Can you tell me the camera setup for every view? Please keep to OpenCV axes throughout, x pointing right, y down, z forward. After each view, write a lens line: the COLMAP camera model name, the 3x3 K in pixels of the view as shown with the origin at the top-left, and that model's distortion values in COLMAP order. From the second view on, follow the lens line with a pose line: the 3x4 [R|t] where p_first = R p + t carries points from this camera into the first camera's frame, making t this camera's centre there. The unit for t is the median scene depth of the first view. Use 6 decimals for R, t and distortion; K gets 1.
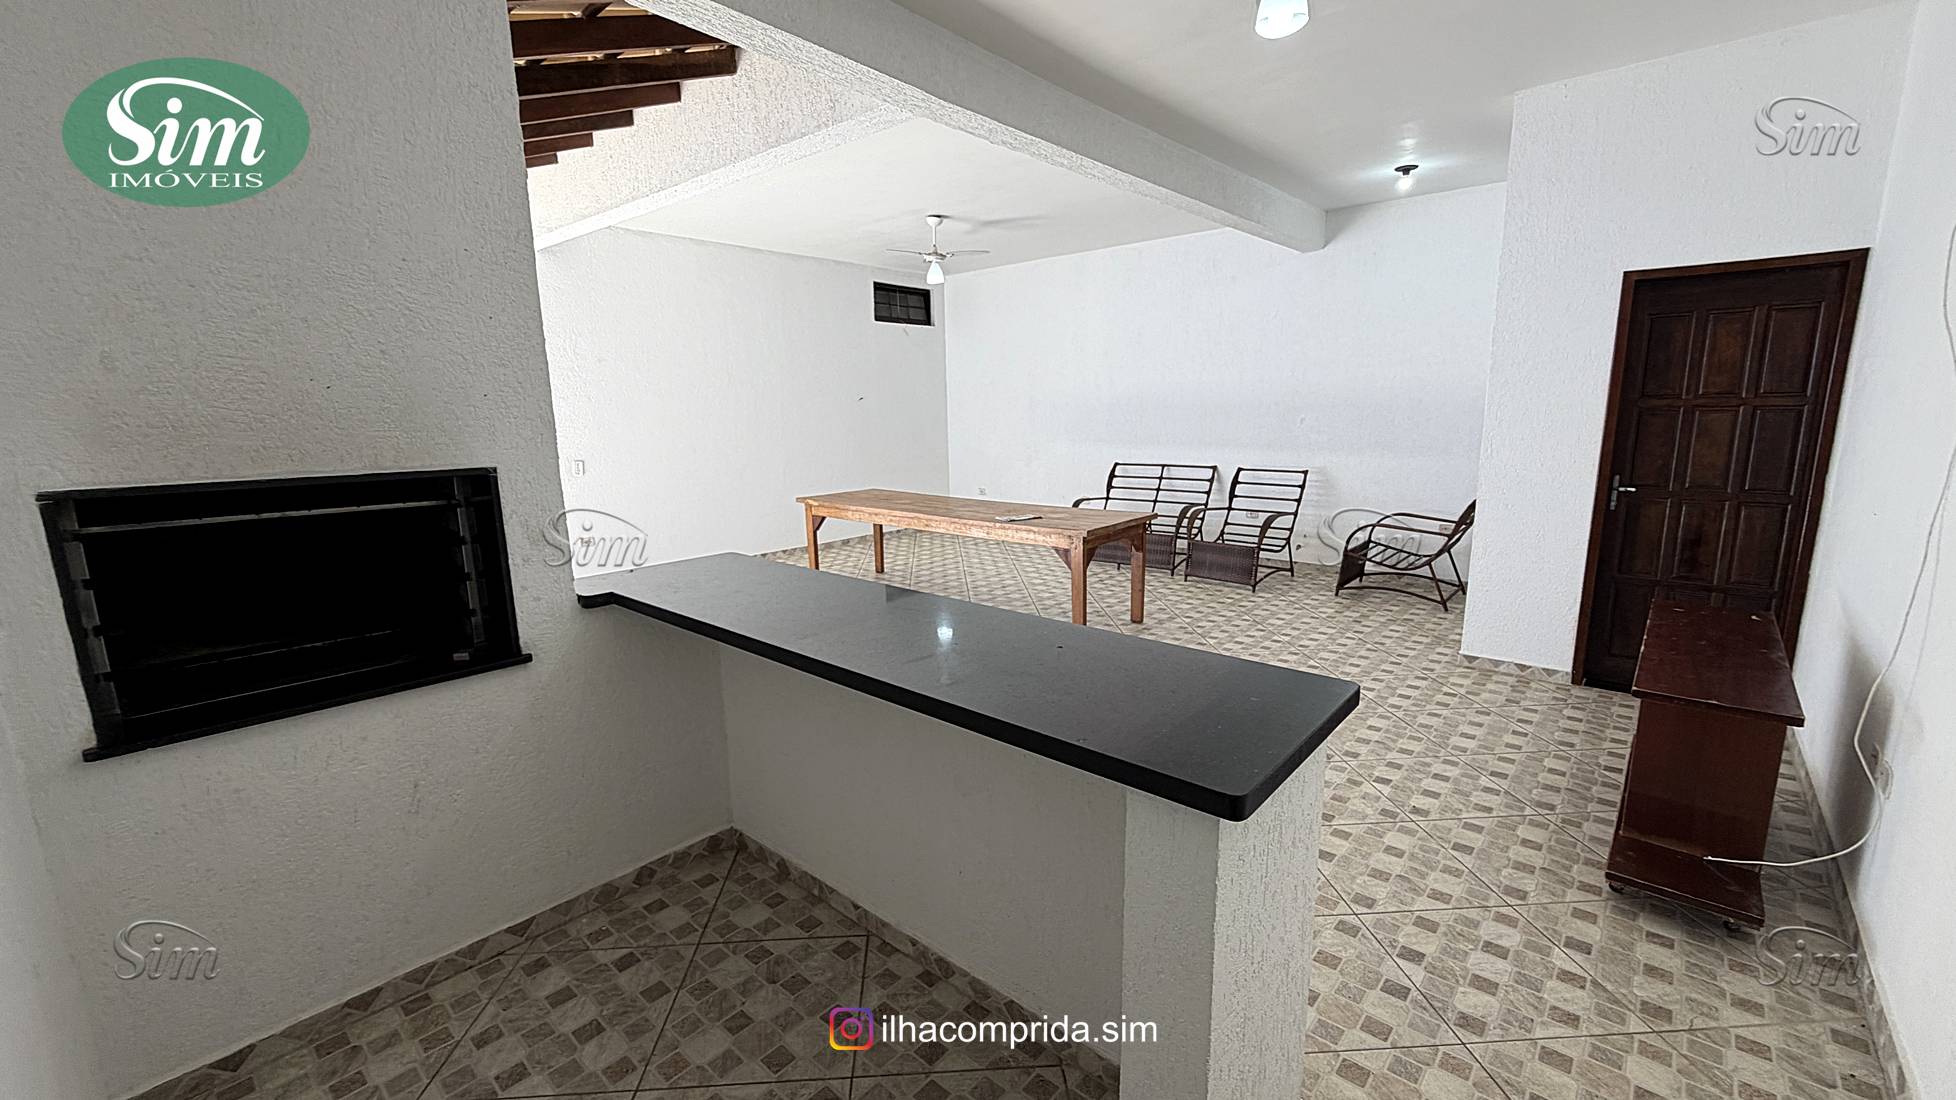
lens RADIAL K [[778.5, 0, 972.9], [0, 778.5, 550.2], [0, 0, 1]] dist [-0.001808, 0.000336]
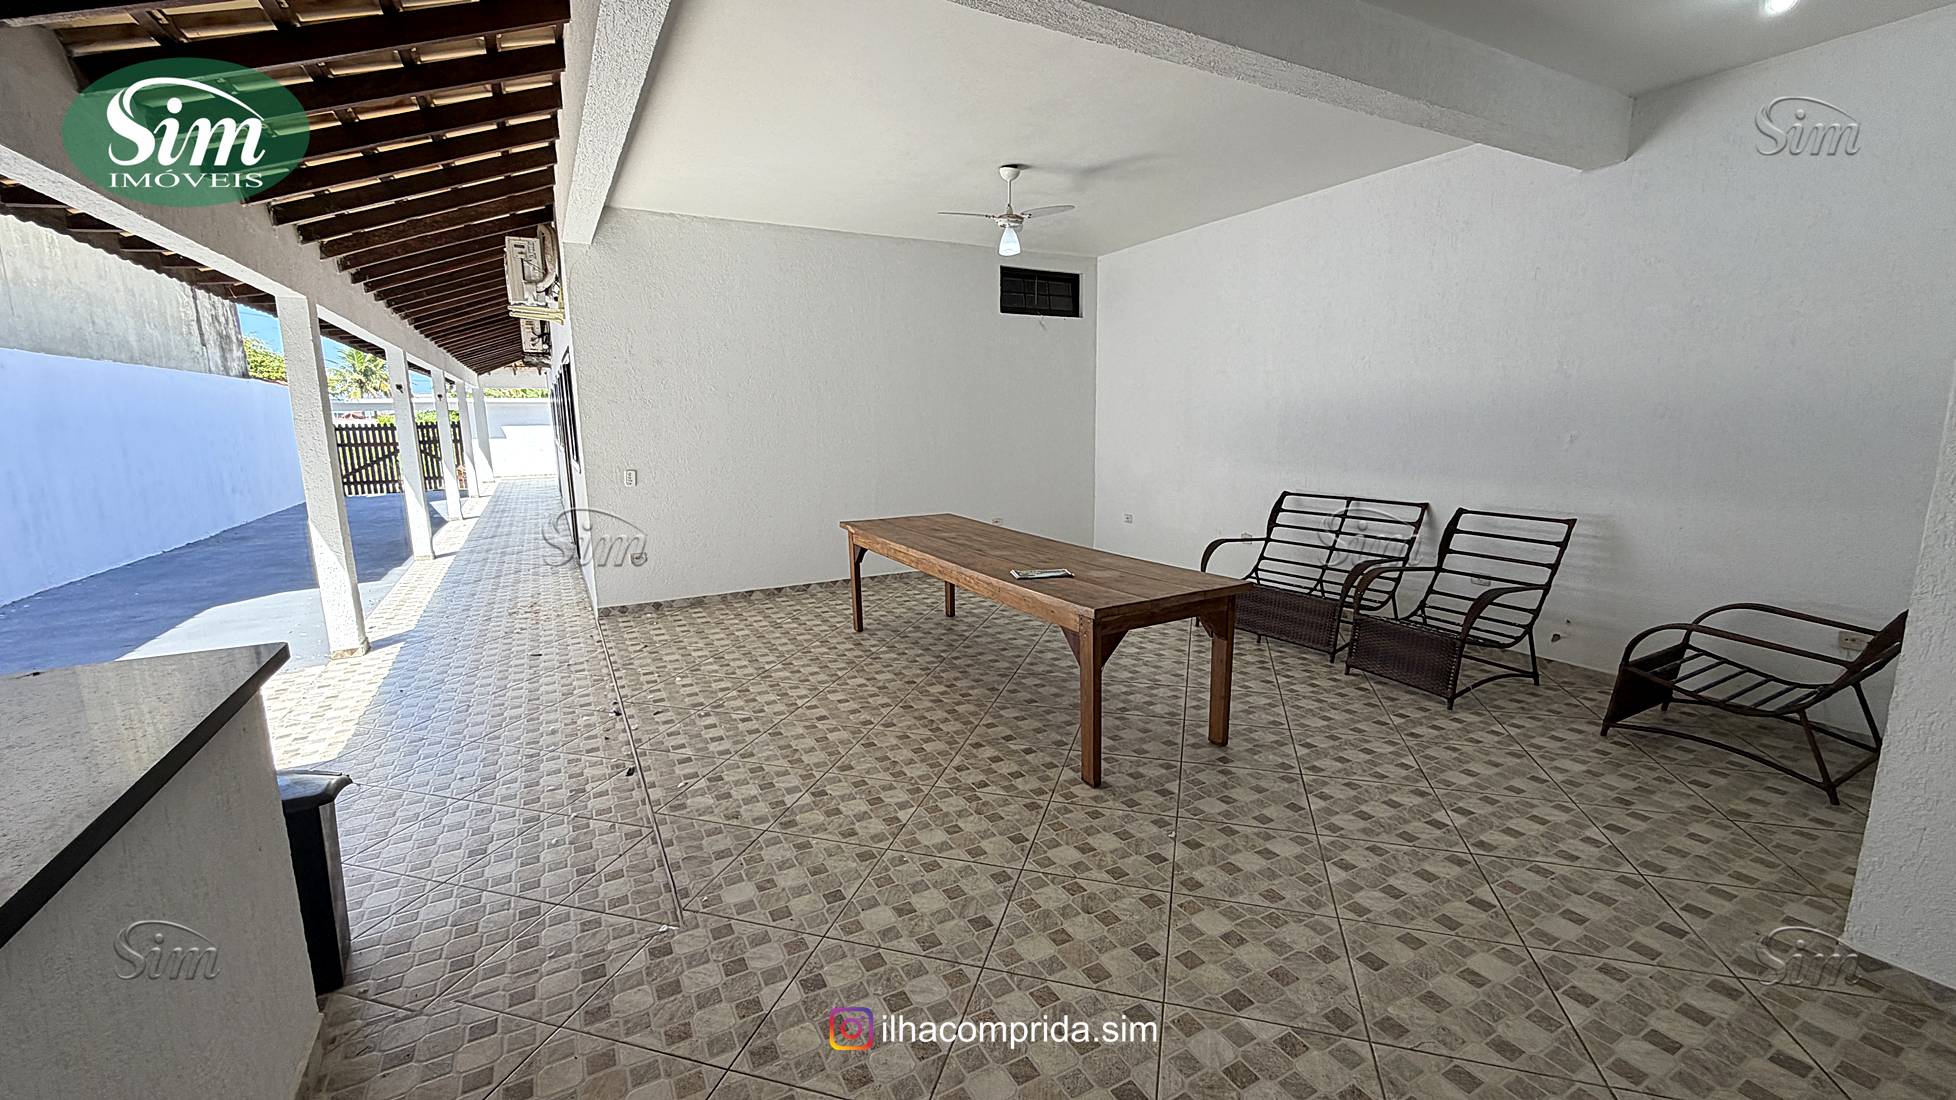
lens RADIAL K [[778.5, 0, 972.4], [0, 778.5, 549.4], [0, 0, 1]] dist [-0.001808, 0.000336]
pose [[0.942718, 0.062508, -0.327683, 0.182056], [-0.065580, 0.997846, 0.001679, -0.048464], [0.327082, 0.019906, 0.944786, 0.255537]]
